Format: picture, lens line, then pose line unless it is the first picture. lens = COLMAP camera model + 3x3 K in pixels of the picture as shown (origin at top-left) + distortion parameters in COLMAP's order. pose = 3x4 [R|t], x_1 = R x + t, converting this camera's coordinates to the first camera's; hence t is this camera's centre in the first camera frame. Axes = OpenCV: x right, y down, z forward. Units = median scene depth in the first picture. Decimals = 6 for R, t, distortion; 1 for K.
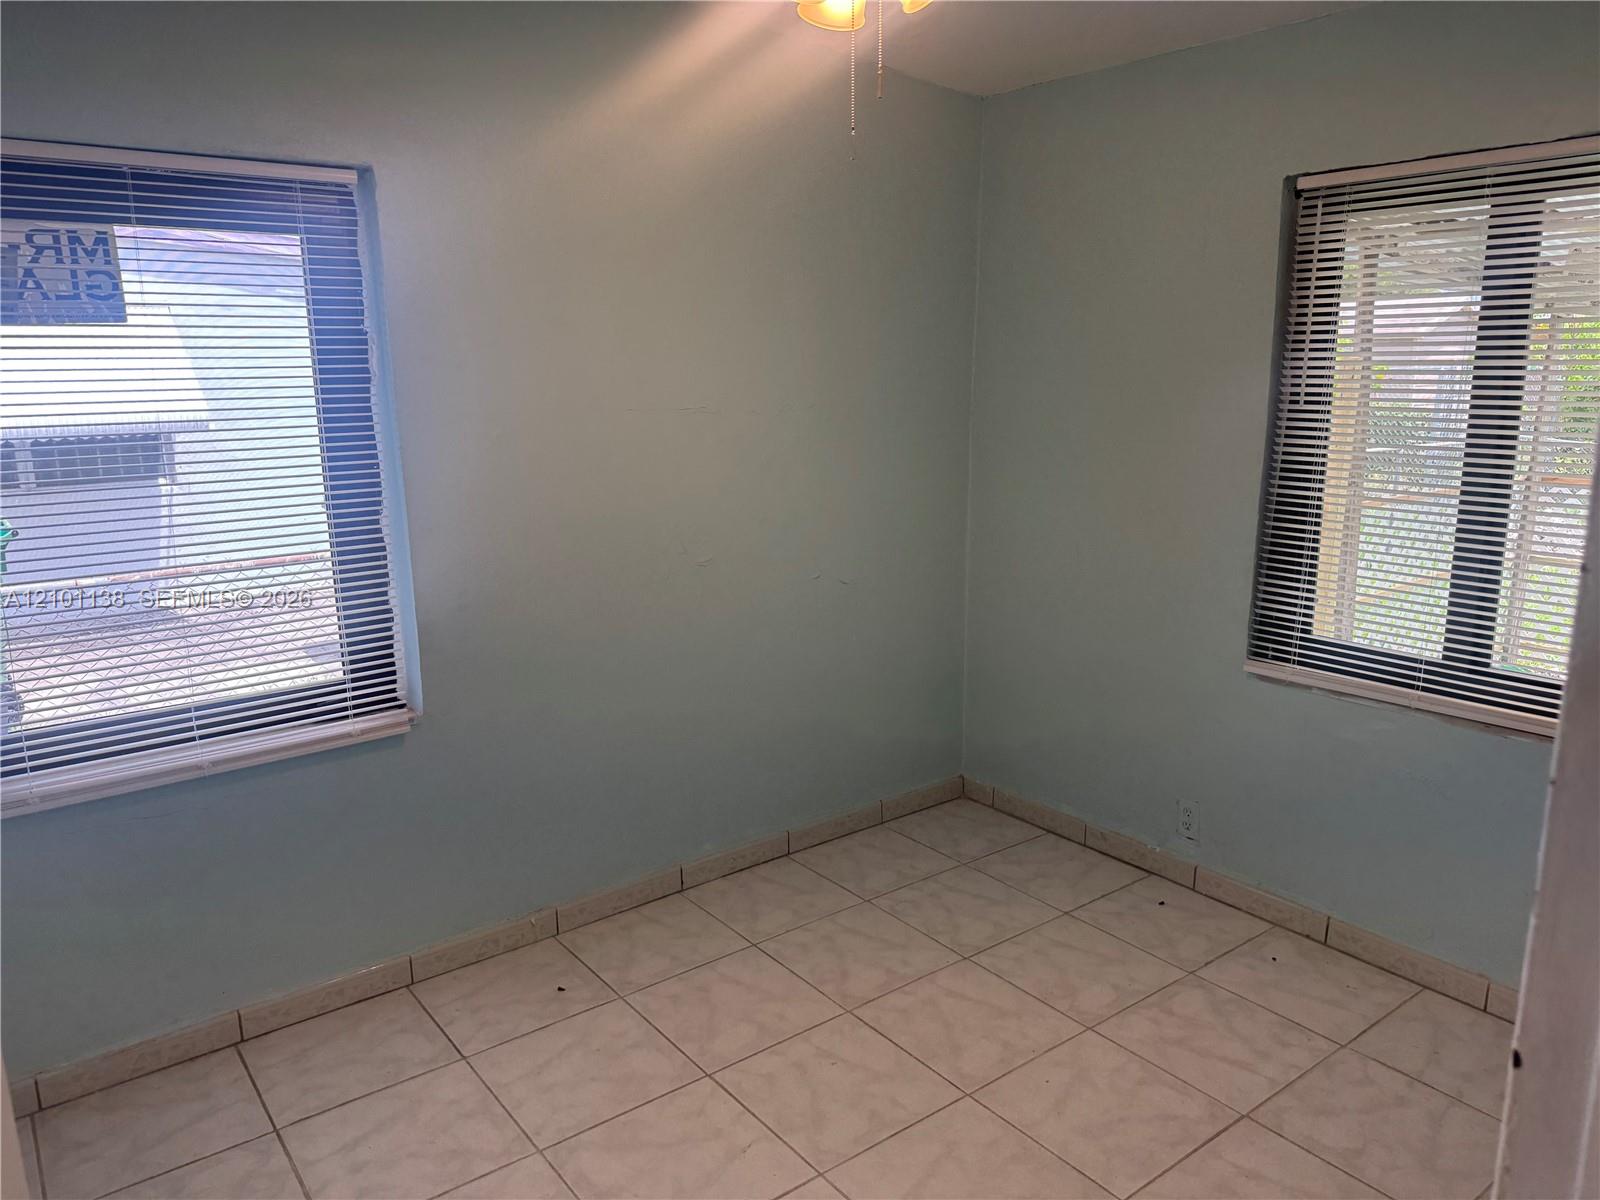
lens RADIAL K [[1122.7, 0, 803.5], [0, 1122.7, 593.1], [0, 0, 1]] dist [0.068016, -0.077905]
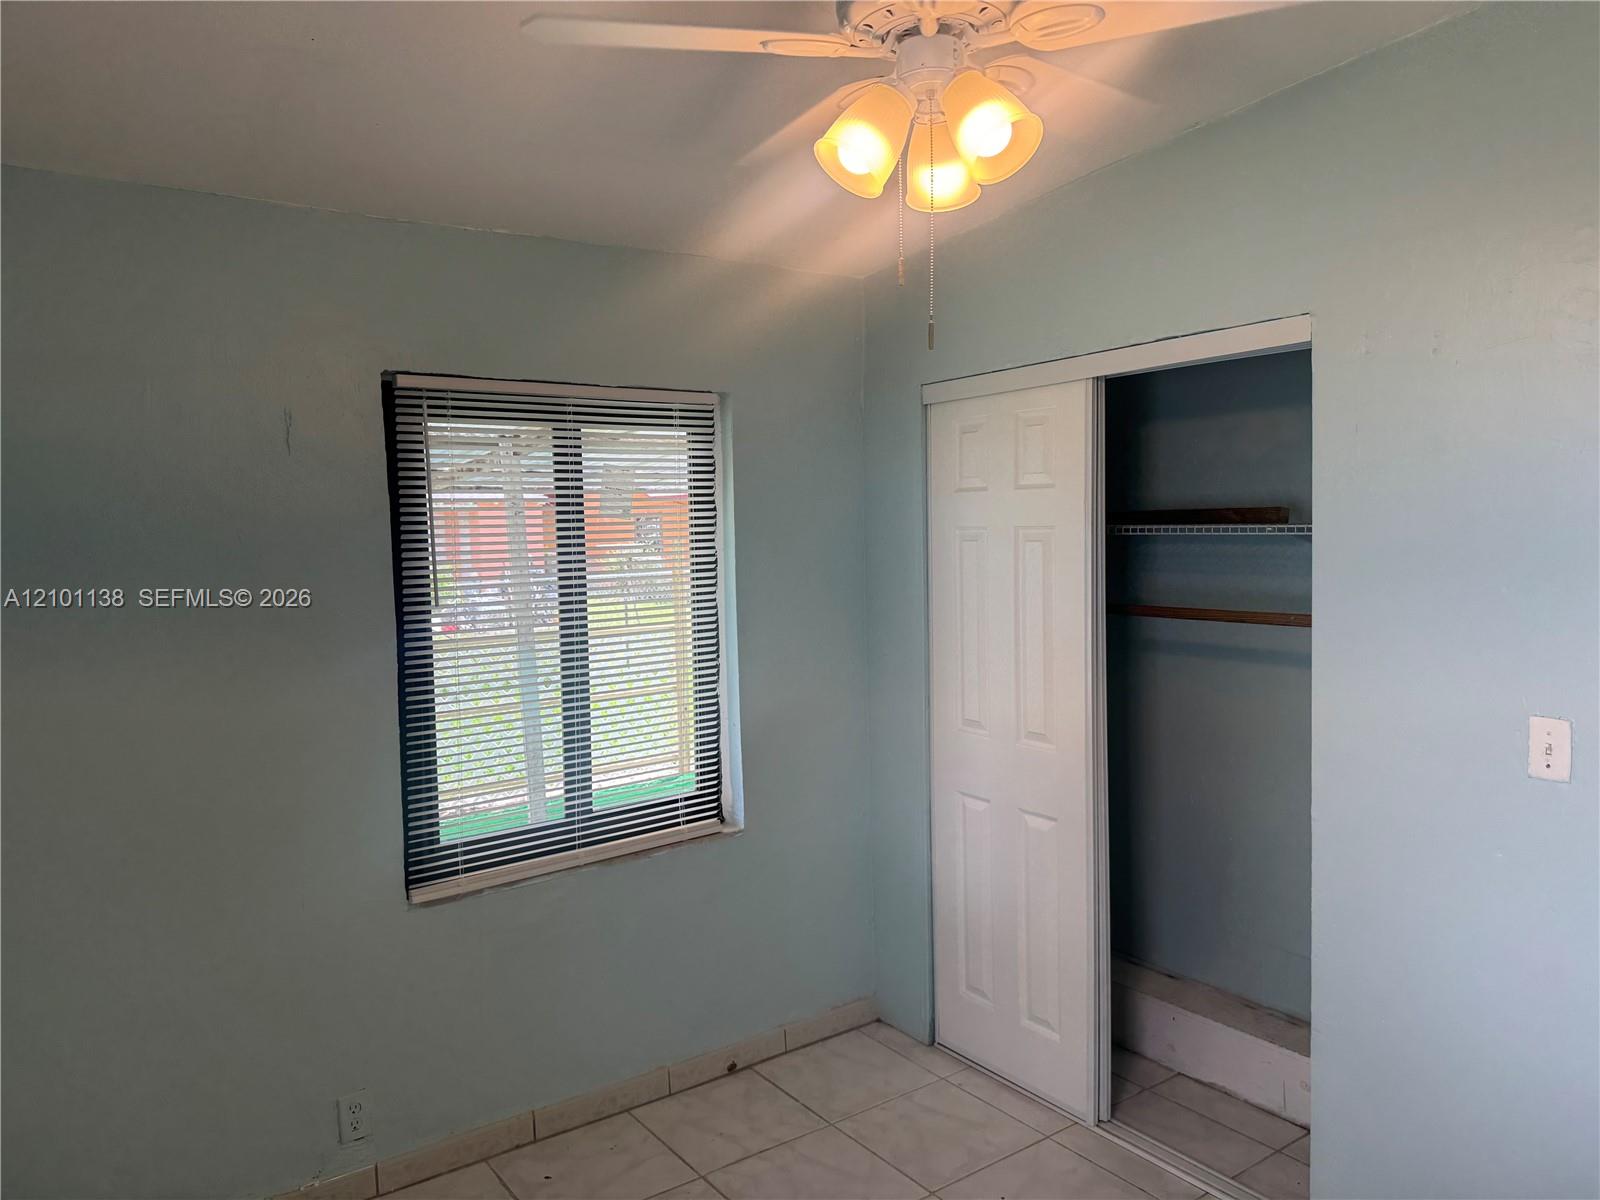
lens RADIAL K [[1122.7, 0, 803.5], [0, 1122.7, 593.1], [0, 0, 1]] dist [0.068016, -0.077905]
pose [[0.010877, -0.037605, 0.999233, -0.528984], [0.237426, 0.970812, 0.033951, -0.136942], [-0.971345, 0.236875, 0.019488, 0.694504]]
